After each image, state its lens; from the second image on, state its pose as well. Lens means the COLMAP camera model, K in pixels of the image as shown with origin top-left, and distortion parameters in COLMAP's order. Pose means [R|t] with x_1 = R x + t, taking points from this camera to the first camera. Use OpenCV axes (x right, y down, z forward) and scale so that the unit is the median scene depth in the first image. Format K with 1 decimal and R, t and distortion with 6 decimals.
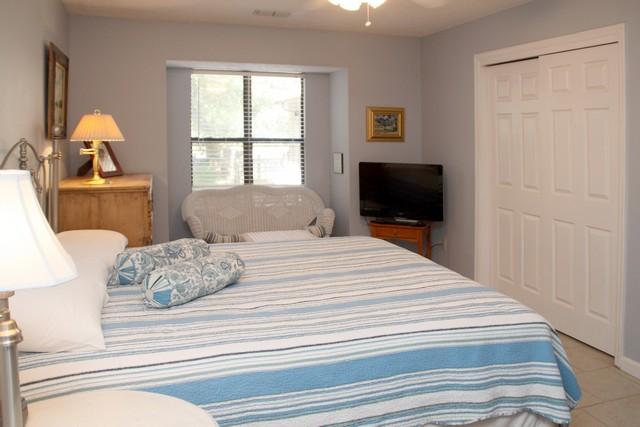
lens RADIAL K [[578.0, 0, 337.4], [0, 578.0, 212.5], [0, 0, 1]] dist [-0.148415, 0.313226]
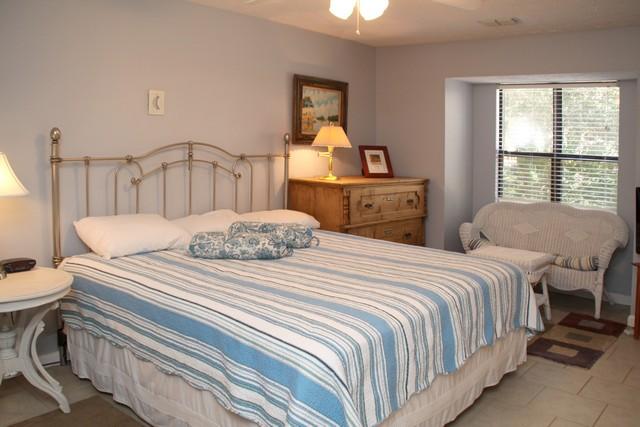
lens RADIAL K [[578.0, 0, 337.4], [0, 578.0, 212.5], [0, 0, 1]] dist [-0.148415, 0.313226]
pose [[0.546914, 0.118293, -0.828789, 0.455786], [-0.142315, 0.988695, 0.047203, -0.027873], [0.825004, 0.092133, 0.557566, 0.197527]]
